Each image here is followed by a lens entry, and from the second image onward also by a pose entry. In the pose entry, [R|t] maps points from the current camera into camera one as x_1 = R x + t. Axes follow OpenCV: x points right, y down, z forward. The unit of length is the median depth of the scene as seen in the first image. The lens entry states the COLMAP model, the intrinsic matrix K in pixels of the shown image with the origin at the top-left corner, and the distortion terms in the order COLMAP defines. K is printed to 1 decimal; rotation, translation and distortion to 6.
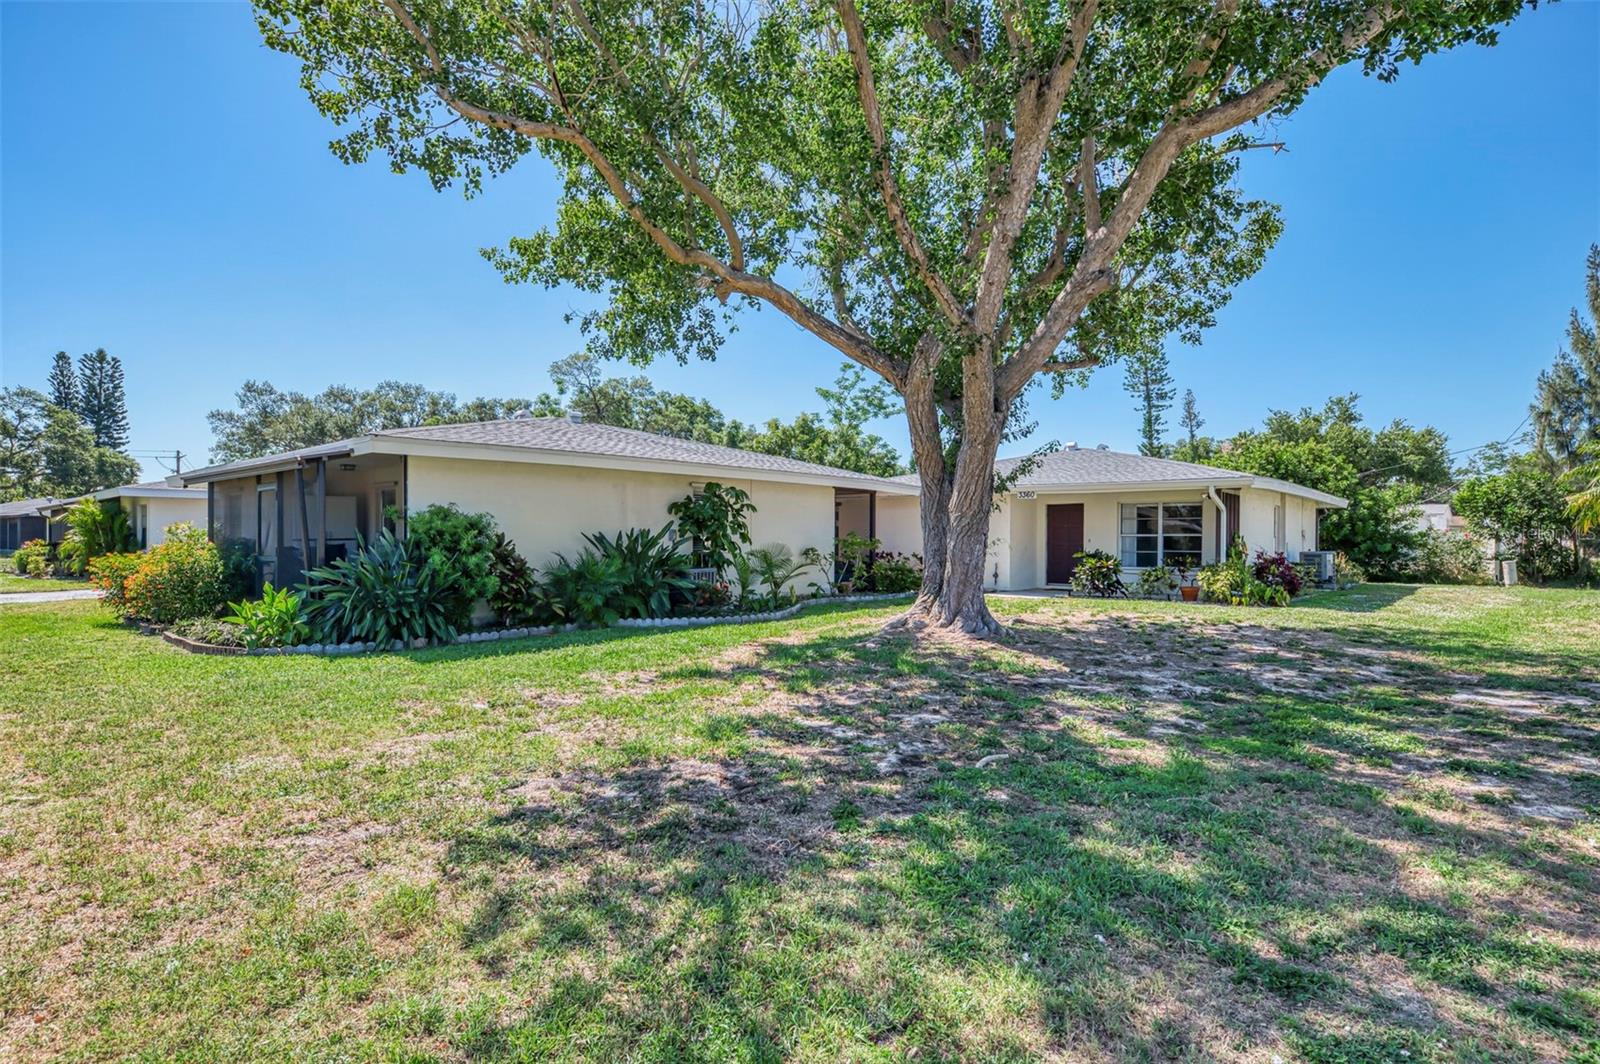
lens RADIAL K [[803.8, 0, 800.0], [0, 803.8, 532.0], [0, 0, 1]] dist [0.002095, -0.000090]
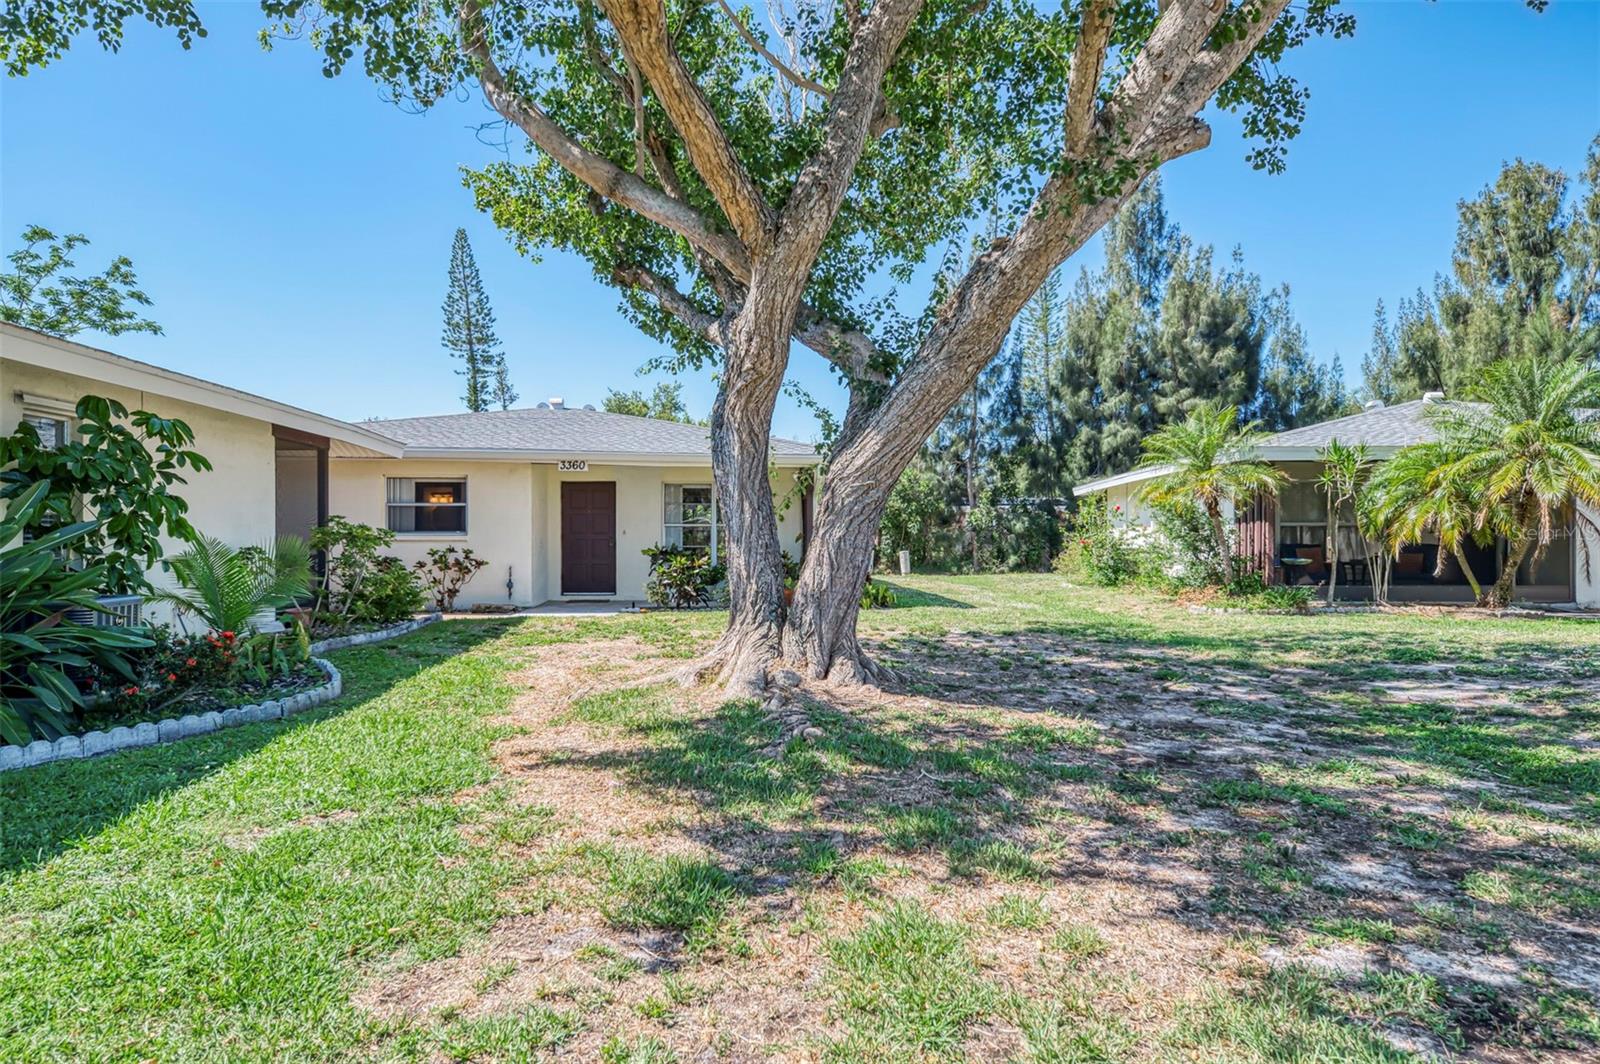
lens RADIAL K [[968.2, 0, 800.0], [0, 968.2, 532.0], [0, 0, 1]] dist [0.029013, 0.000141]
pose [[0.697337, -0.001138, 0.716743, -0.111826], [-0.004443, 0.999973, 0.005910, 0.002907], [-0.716730, -0.007305, 0.697313, 0.178857]]
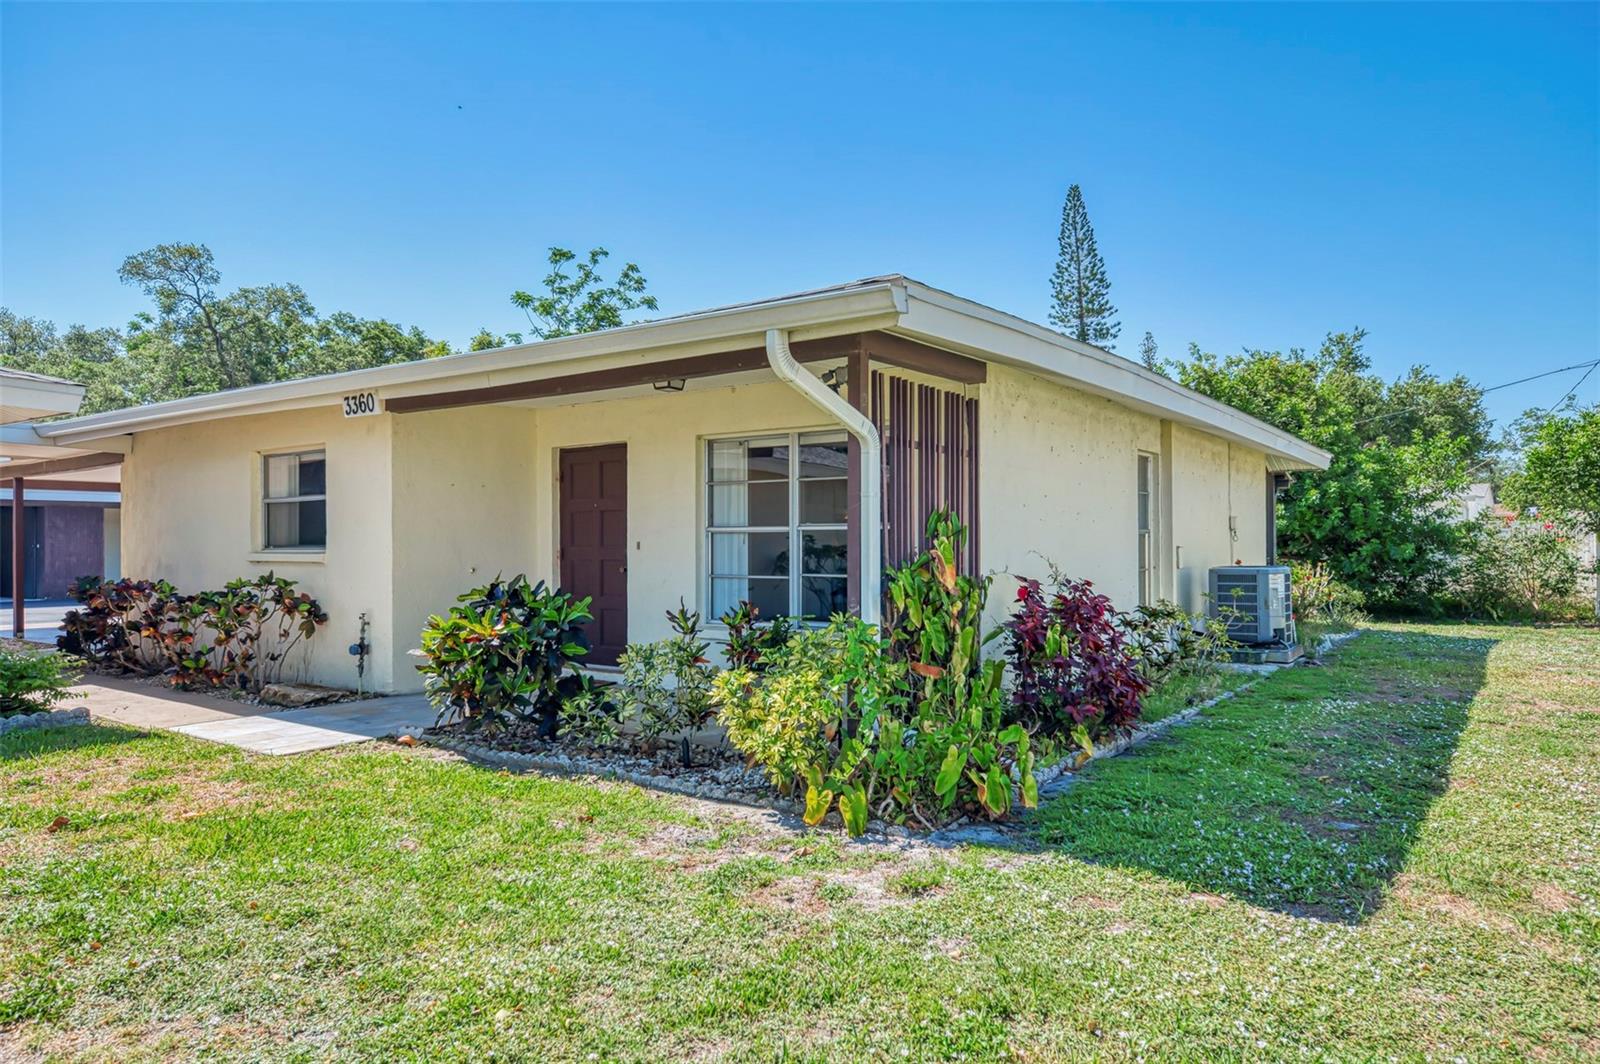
lens RADIAL K [[1021.2, 0, 808.1], [0, 1021.2, 544.9], [0, 0, 1]] dist [0.010314, 0.003852]
pose [[0.994413, -0.009268, 0.105153, 0.260327], [0.007942, 0.999884, 0.013027, 0.003196], [-0.105262, -0.012120, 0.994371, 0.361897]]
